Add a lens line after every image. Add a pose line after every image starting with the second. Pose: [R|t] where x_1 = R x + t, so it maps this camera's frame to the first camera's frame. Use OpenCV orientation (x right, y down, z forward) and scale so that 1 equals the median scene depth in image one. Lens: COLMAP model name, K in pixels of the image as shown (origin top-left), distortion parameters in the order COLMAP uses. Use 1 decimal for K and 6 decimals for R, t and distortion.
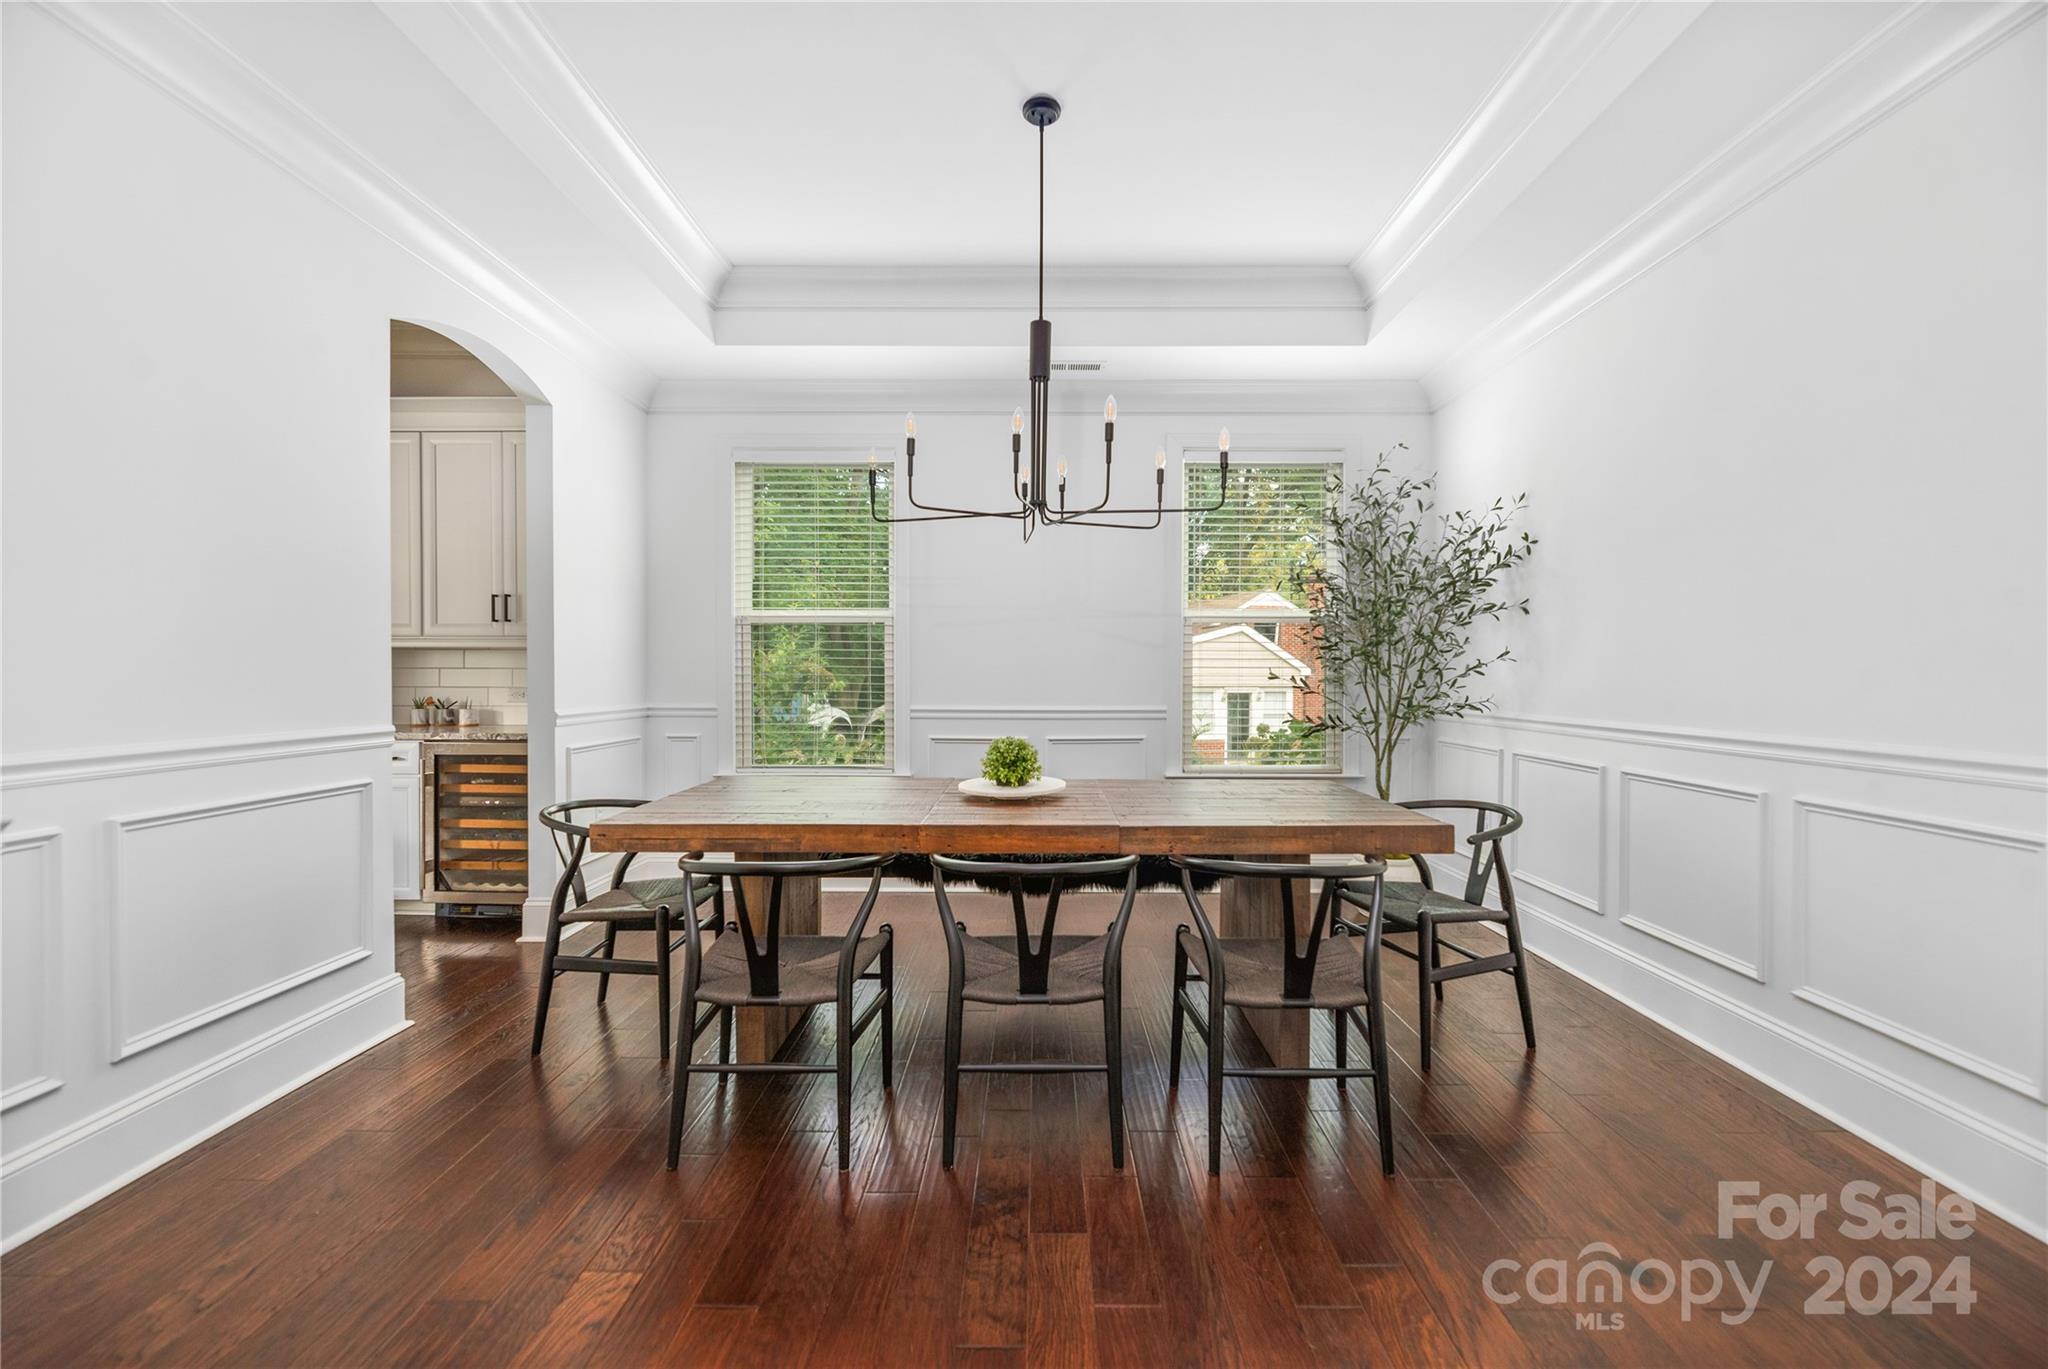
lens RADIAL K [[837.4, 0, 1025.2], [0, 837.4, 683.2], [0, 0, 1]] dist [0.007366, 0.000010]
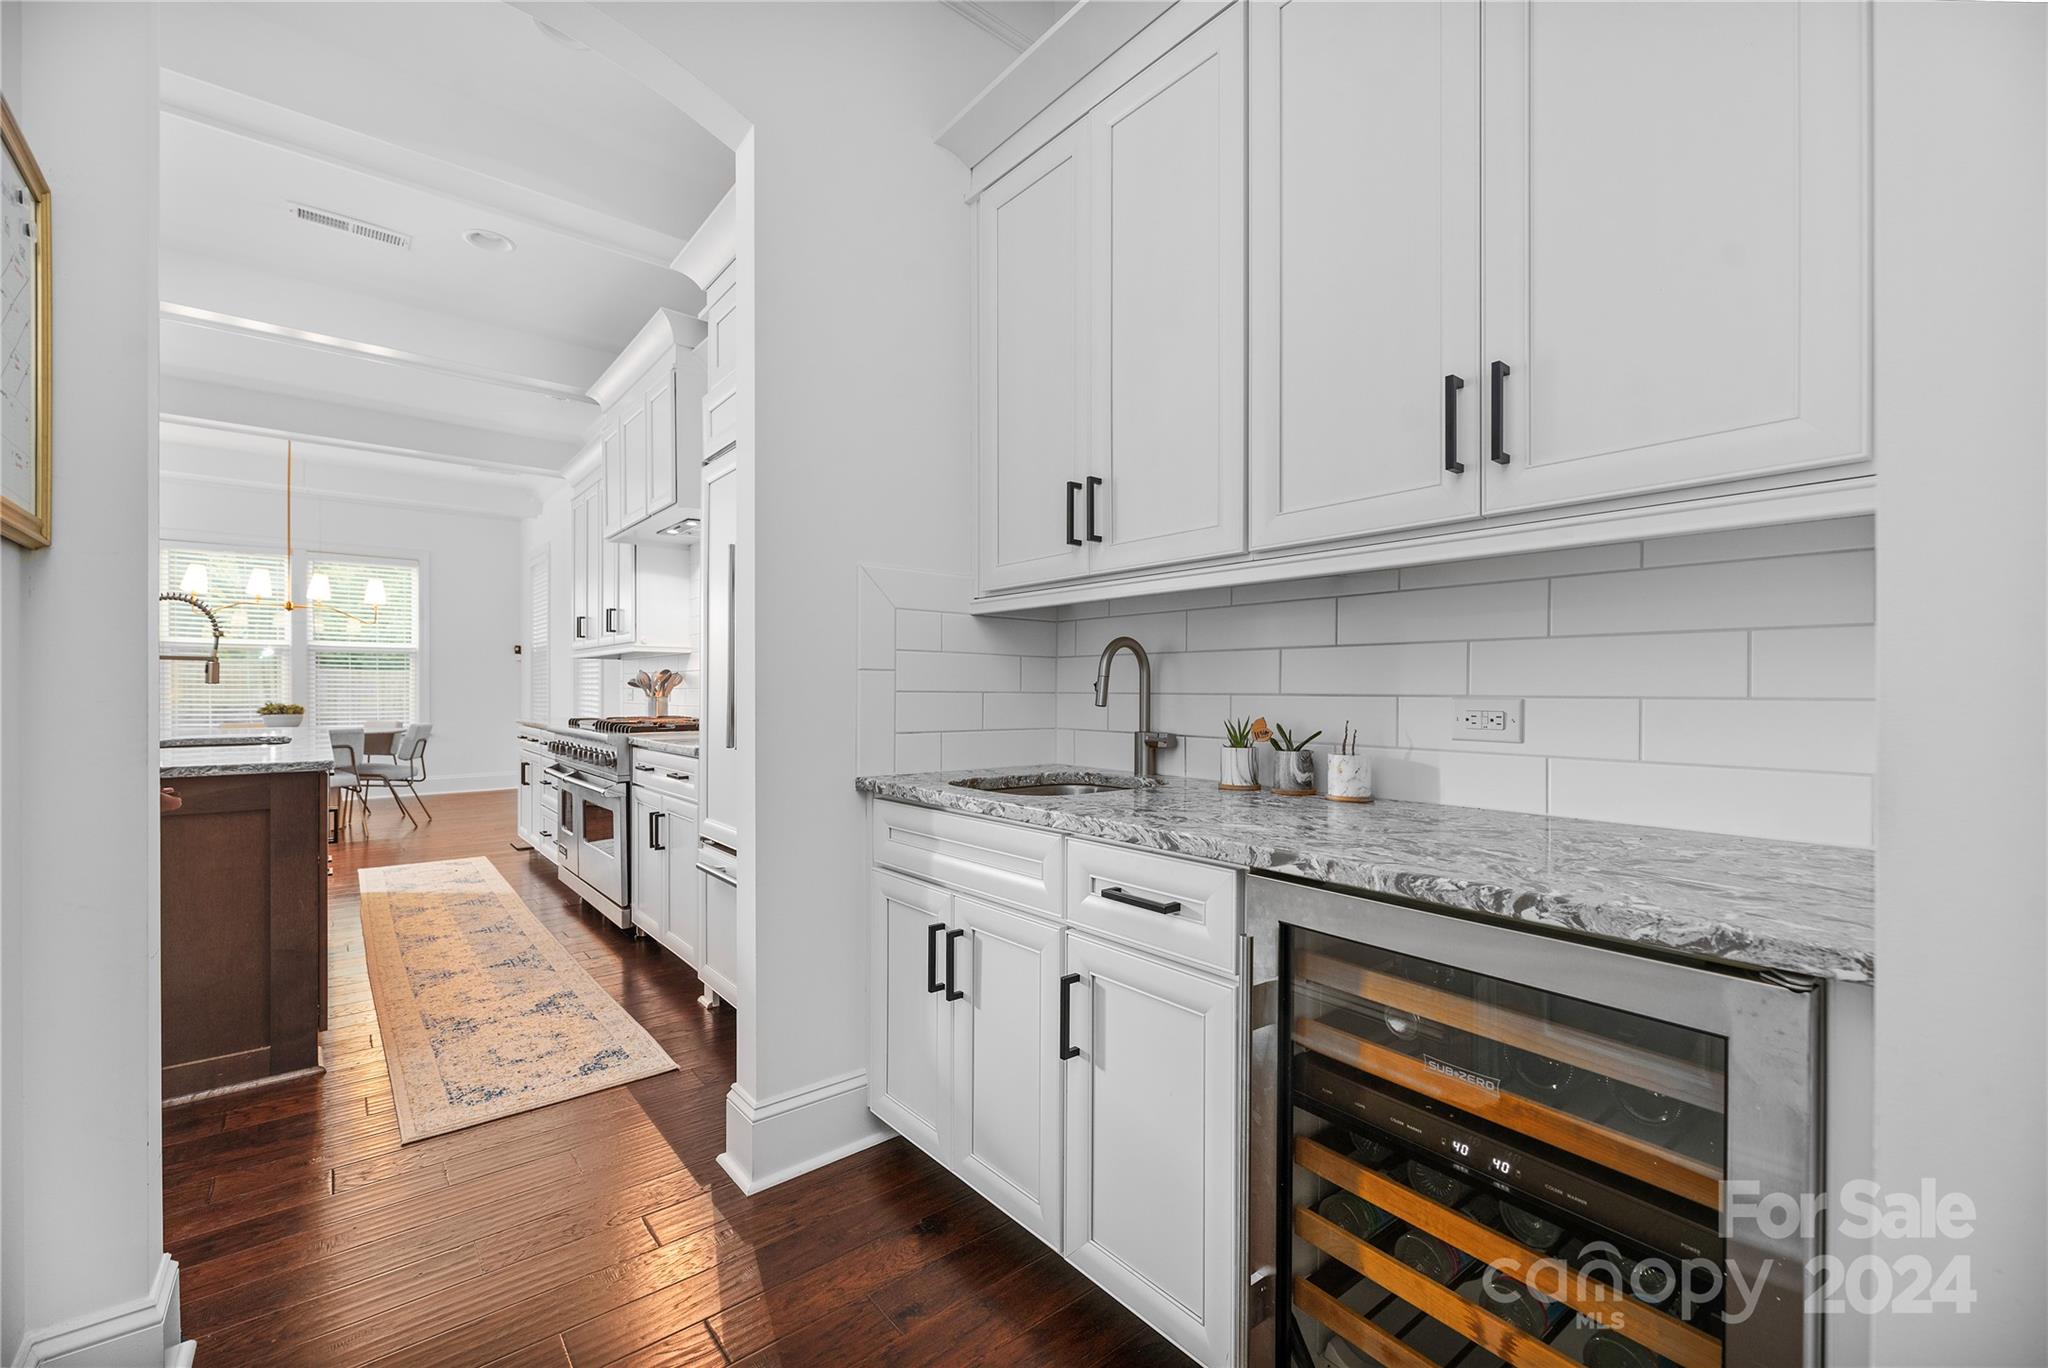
lens RADIAL K [[837.4, 0, 1026.2], [0, 837.4, 694.4], [0, 0, 1]] dist [0.007366, 0.000010]
pose [[0.642365, 0.004861, -0.766384, -0.476498], [-0.015807, 0.999851, -0.006907, 0.009484], [0.766236, 0.016551, 0.642346, 0.660597]]
